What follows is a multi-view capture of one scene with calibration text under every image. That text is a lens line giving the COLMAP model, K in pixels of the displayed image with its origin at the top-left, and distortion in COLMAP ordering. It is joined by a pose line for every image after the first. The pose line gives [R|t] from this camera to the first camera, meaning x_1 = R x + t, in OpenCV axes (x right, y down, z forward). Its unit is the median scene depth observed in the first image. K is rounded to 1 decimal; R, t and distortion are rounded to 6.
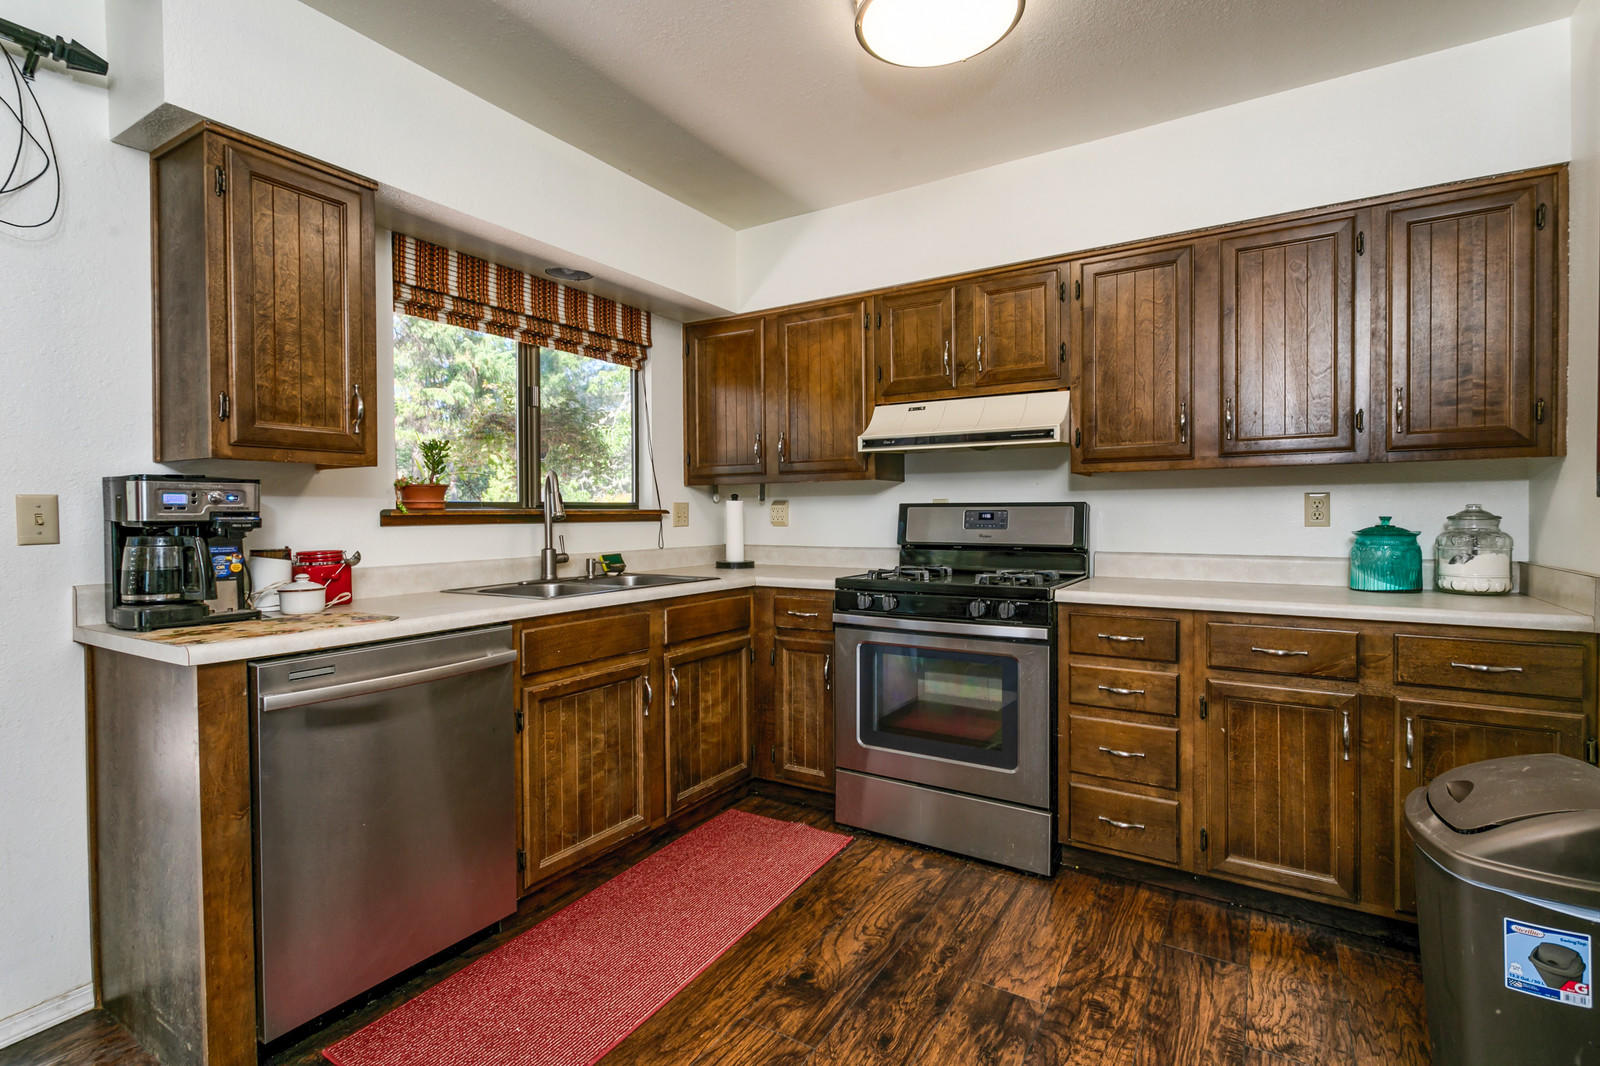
lens RADIAL K [[756.9, 0, 792.2], [0, 756.9, 524.6], [0, 0, 1]] dist [-0.001538, 0.000701]
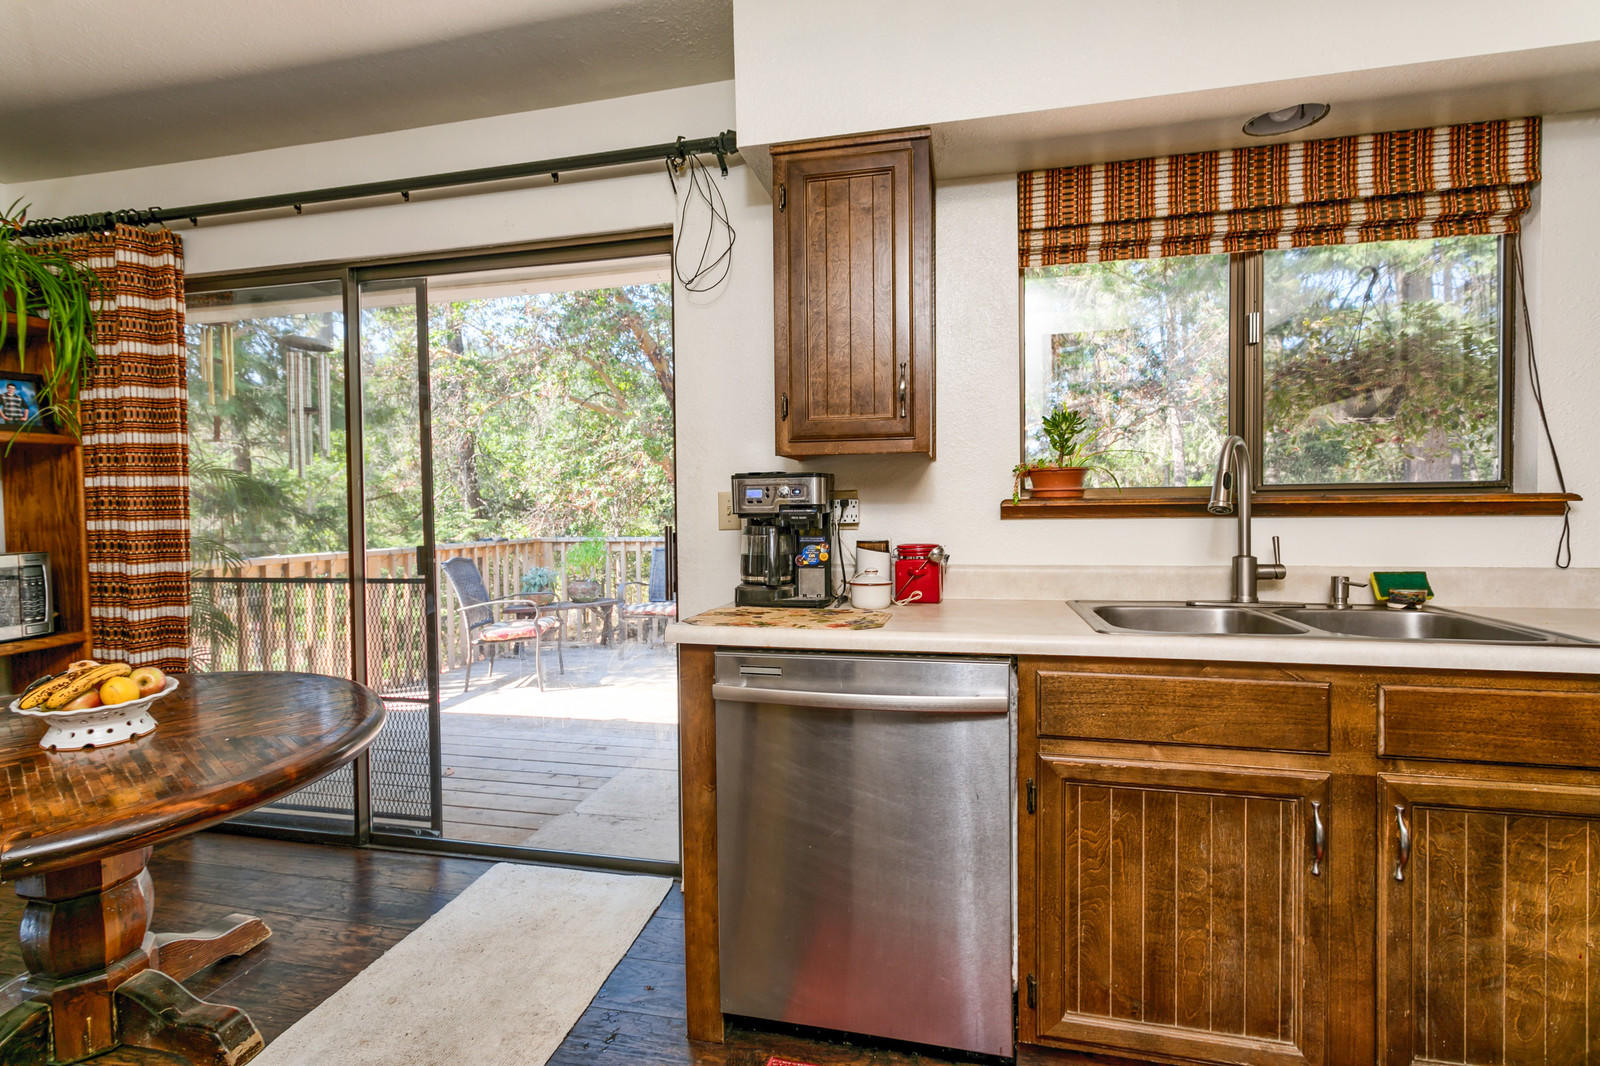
lens RADIAL K [[756.9, 0, 792.2], [0, 756.9, 524.6], [0, 0, 1]] dist [-0.001538, 0.000701]
pose [[0.327140, 0.021066, -0.944741, 0.196021], [-0.006278, 0.999778, 0.020120, -0.007575], [0.944955, -0.000651, 0.327200, 0.471021]]
